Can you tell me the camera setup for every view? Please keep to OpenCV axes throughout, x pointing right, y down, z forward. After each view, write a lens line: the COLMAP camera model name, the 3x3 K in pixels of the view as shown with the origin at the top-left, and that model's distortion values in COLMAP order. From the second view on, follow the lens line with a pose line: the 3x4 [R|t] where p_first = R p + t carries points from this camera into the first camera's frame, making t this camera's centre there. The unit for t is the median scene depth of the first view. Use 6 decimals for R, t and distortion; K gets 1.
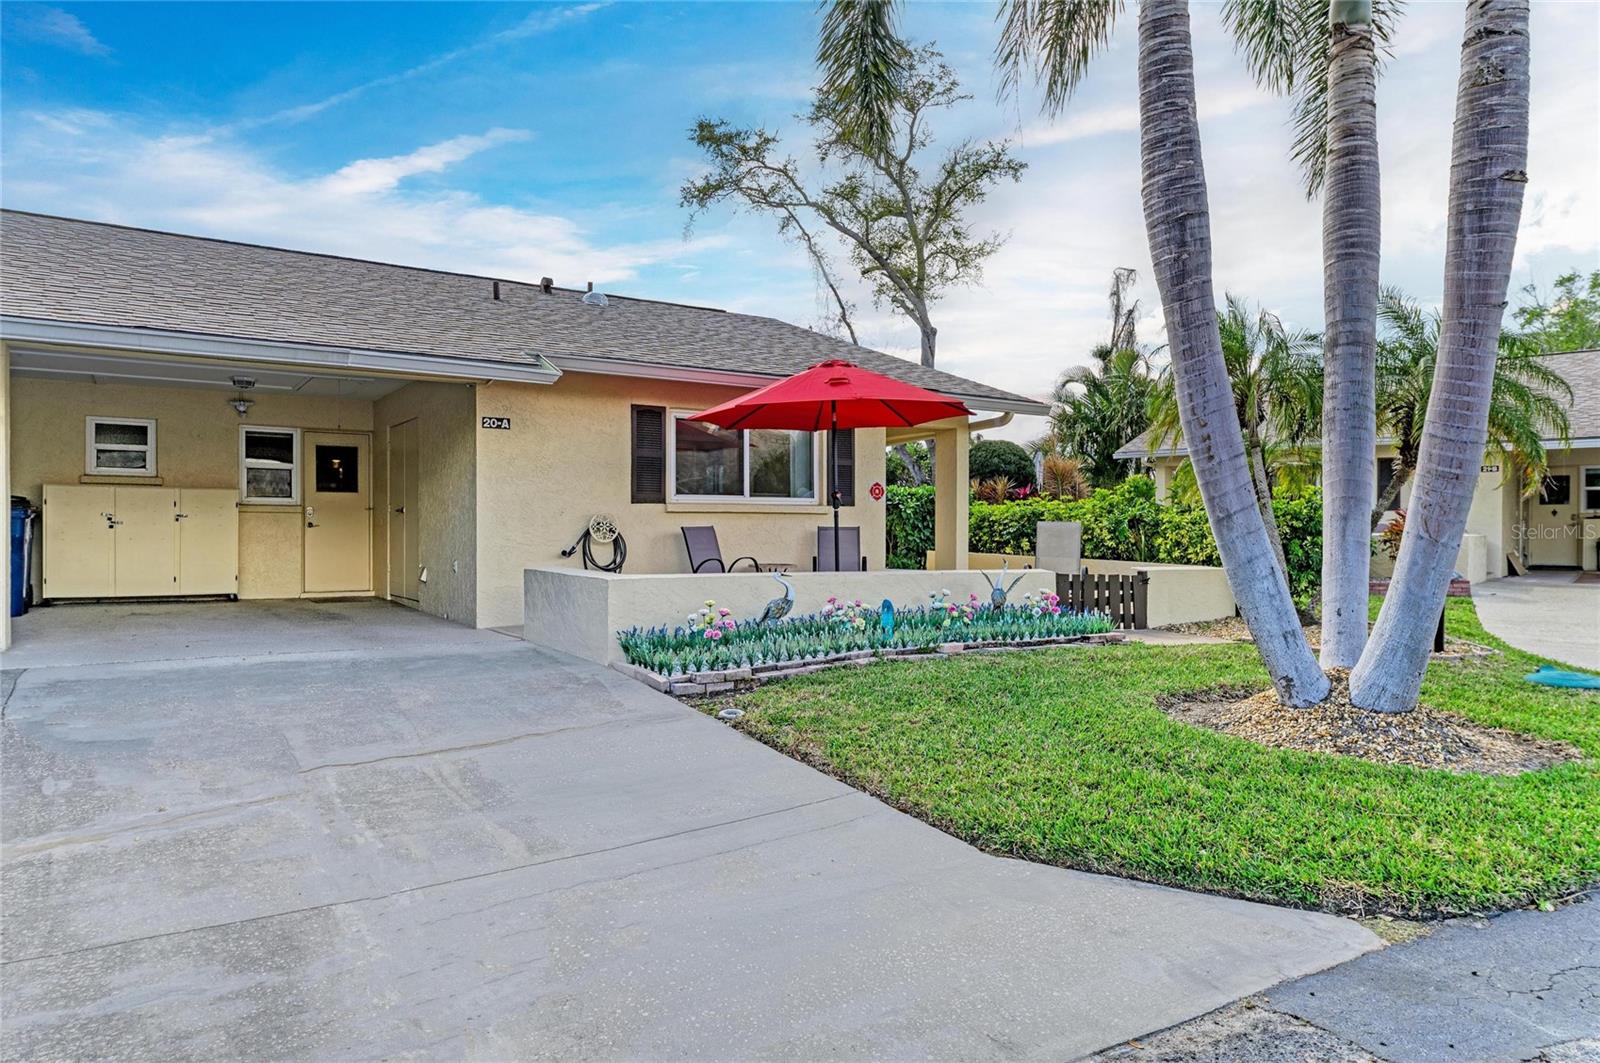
lens RADIAL K [[1041.9, 0, 800.0], [0, 1041.9, 531.5], [0, 0, 1]] dist [0.008457, 0.000672]
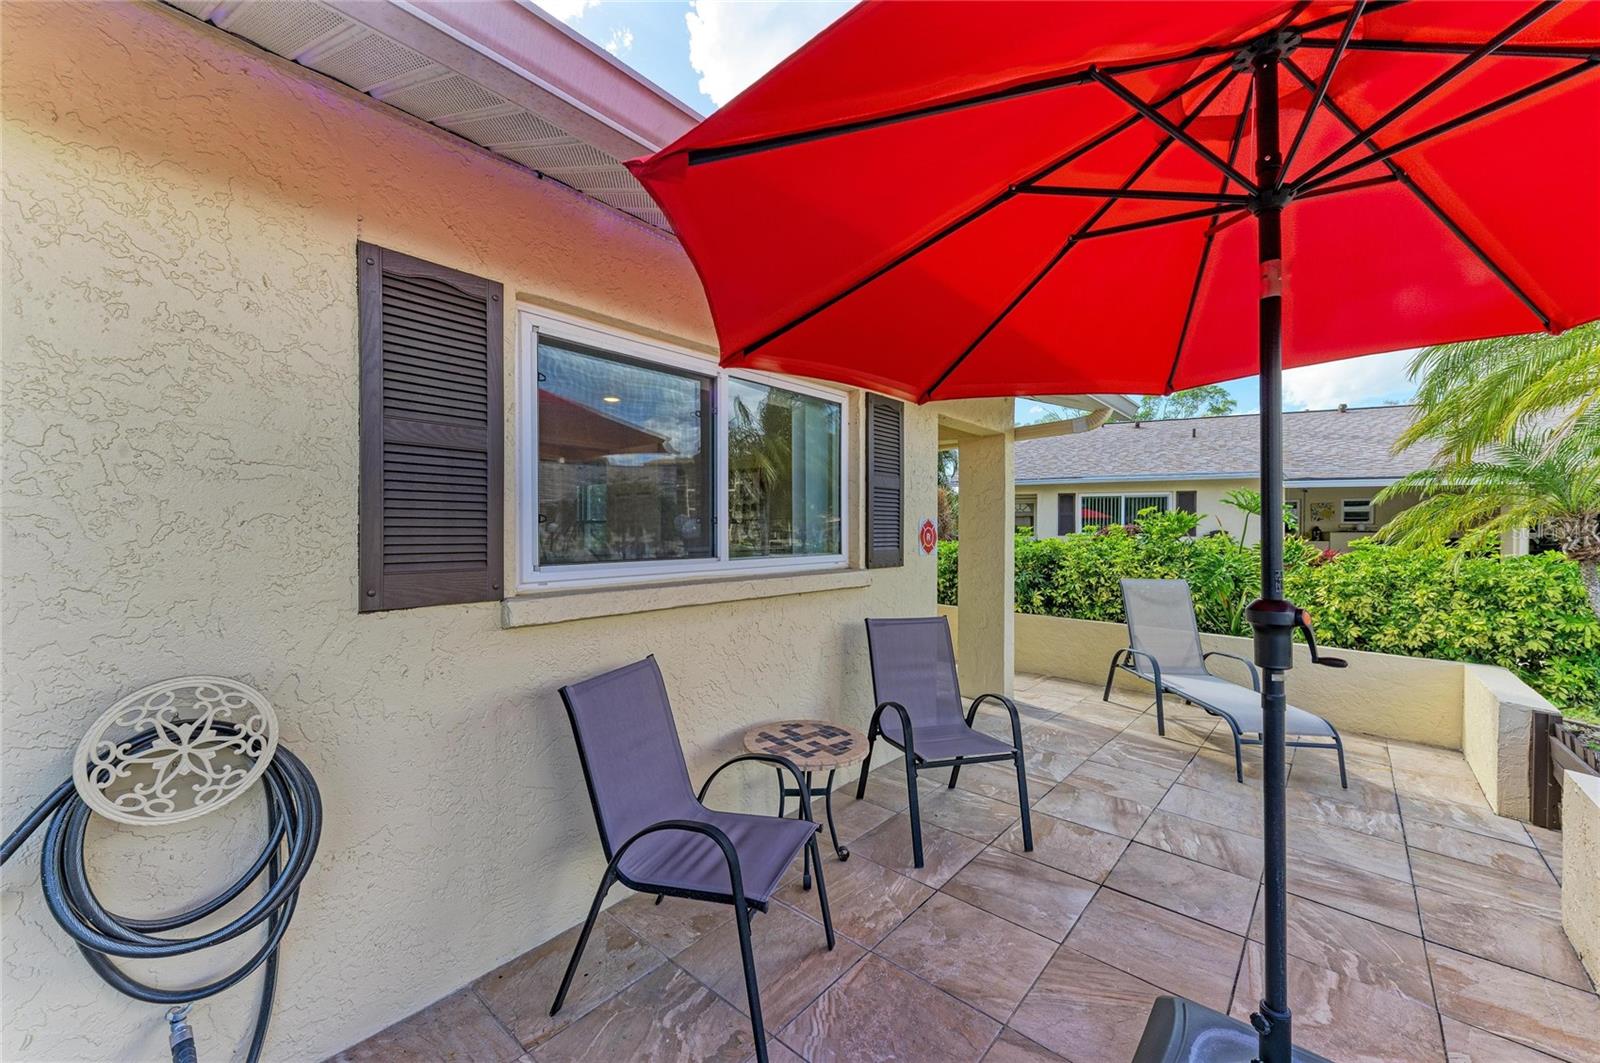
lens RADIAL K [[623.9, 0, 800.0], [0, 623.9, 531.5], [0, 0, 1]] dist [0.006594, -0.000179]
pose [[0.957200, -0.004713, 0.289389, -0.099968], [0.006243, 0.999971, -0.004364, -0.046425], [-0.289360, 0.005984, 0.957202, 0.812171]]
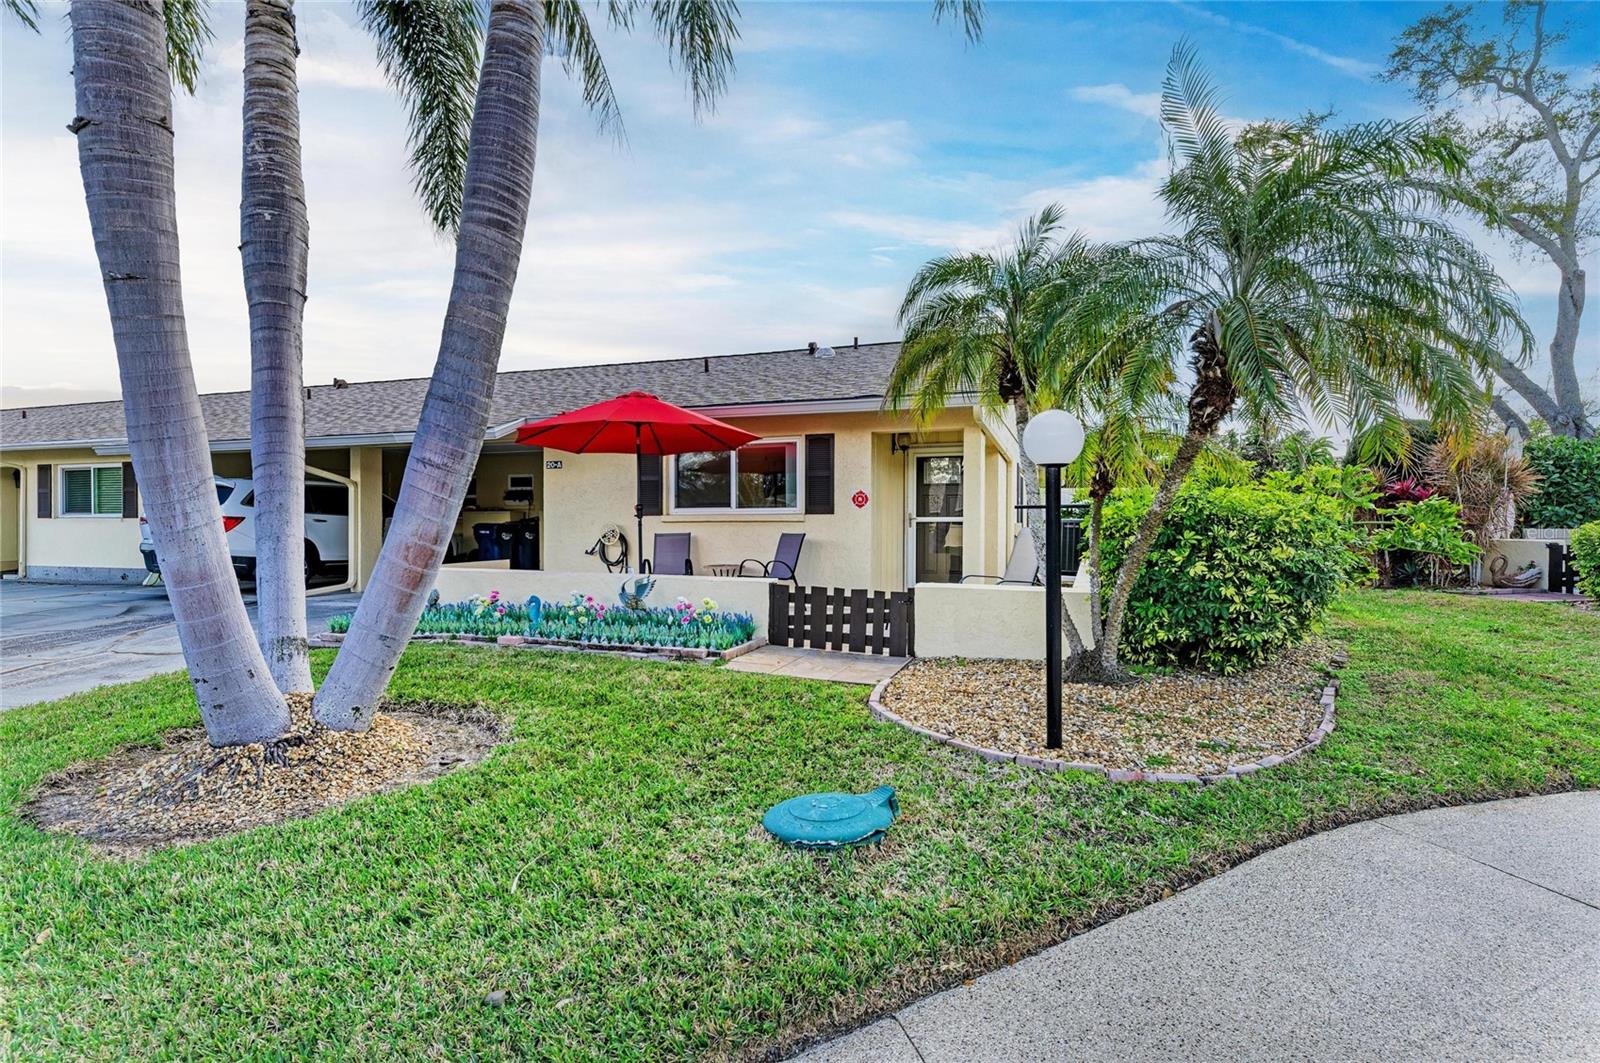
lens RADIAL K [[800.5, 0, 800.0], [0, 800.5, 531.5], [0, 0, 1]] dist [0.036536, 0.000043]
pose [[0.606802, -0.001401, -0.794851, 0.778368], [-0.003005, 0.999987, -0.004056, -0.003896], [0.794847, 0.004850, 0.606791, 0.537667]]
